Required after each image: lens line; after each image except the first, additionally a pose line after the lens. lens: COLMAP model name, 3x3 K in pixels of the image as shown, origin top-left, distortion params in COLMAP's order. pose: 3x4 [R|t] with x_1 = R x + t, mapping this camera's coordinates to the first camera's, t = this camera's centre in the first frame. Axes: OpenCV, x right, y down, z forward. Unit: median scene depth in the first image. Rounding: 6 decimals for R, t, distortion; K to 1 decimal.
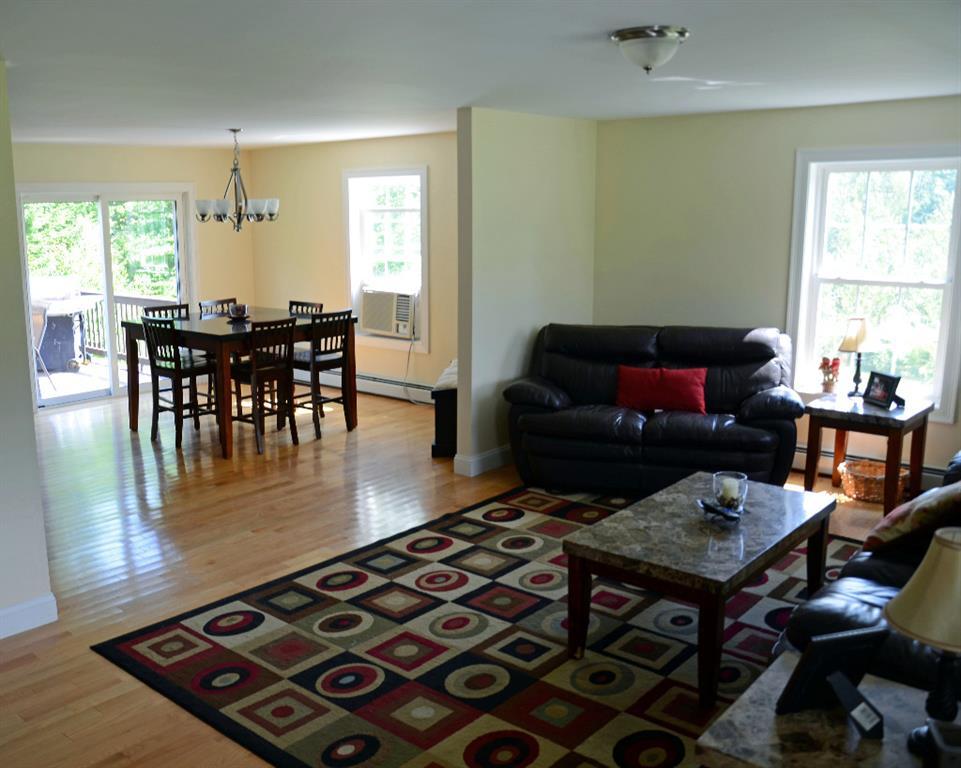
lens RADIAL K [[909.8, 0, 399.3], [0, 909.8, 389.3], [0, 0, 1]] dist [-0.157240, 0.139270]
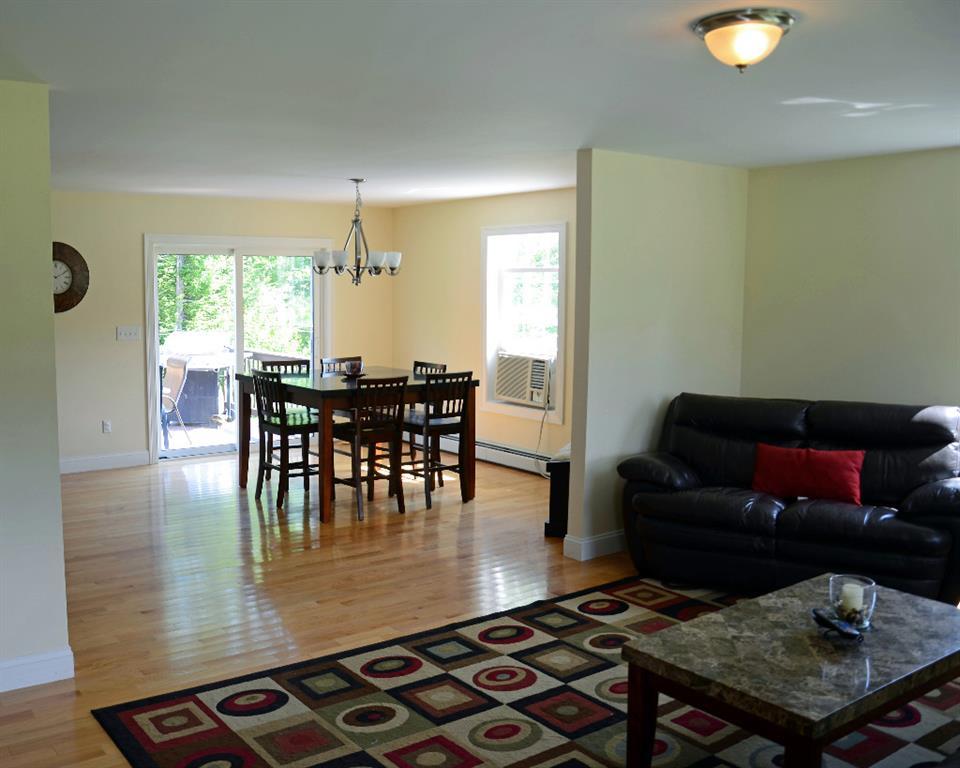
lens RADIAL K [[908.8, 0, 398.9], [0, 908.8, 389.3], [0, 0, 1]] dist [-0.157240, 0.139270]
pose [[0.976093, 0.040746, -0.213499, 0.094644], [-0.058566, 0.995246, -0.077816, 0.009072], [0.209314, 0.088460, 0.973839, 0.104133]]
